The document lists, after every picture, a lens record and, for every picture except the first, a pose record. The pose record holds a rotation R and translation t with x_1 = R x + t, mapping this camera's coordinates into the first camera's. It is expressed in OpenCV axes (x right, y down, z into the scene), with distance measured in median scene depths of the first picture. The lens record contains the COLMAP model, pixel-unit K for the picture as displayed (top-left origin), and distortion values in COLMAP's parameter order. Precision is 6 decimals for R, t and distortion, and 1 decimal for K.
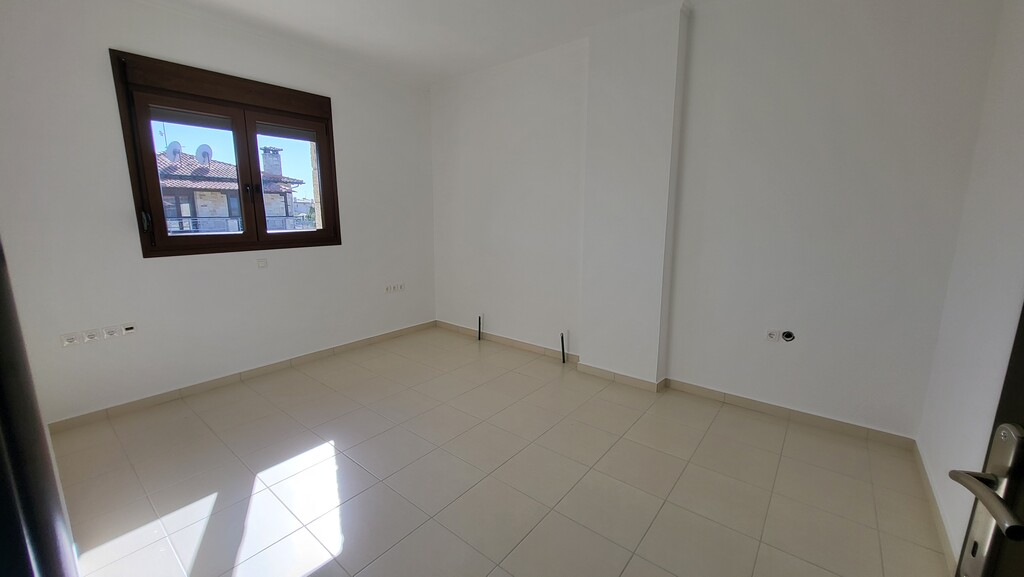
lens RADIAL K [[403.5, 0, 507.8], [0, 403.5, 285.8], [0, 0, 1]] dist [-0.002099, -0.000612]
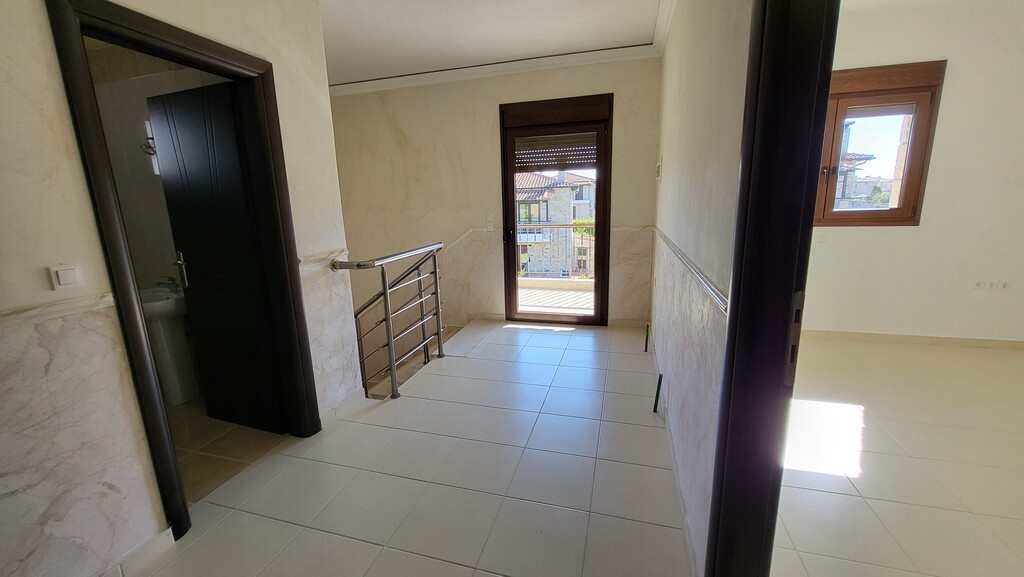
lens RADIAL K [[403.5, 0, 506.9], [0, 403.5, 282.5], [0, 0, 1]] dist [-0.002099, -0.000612]
pose [[0.386434, 0.170693, -0.906384, 0.069129], [-0.140661, 0.982137, 0.124988, 0.039693], [0.911528, 0.079194, 0.403541, -0.195273]]
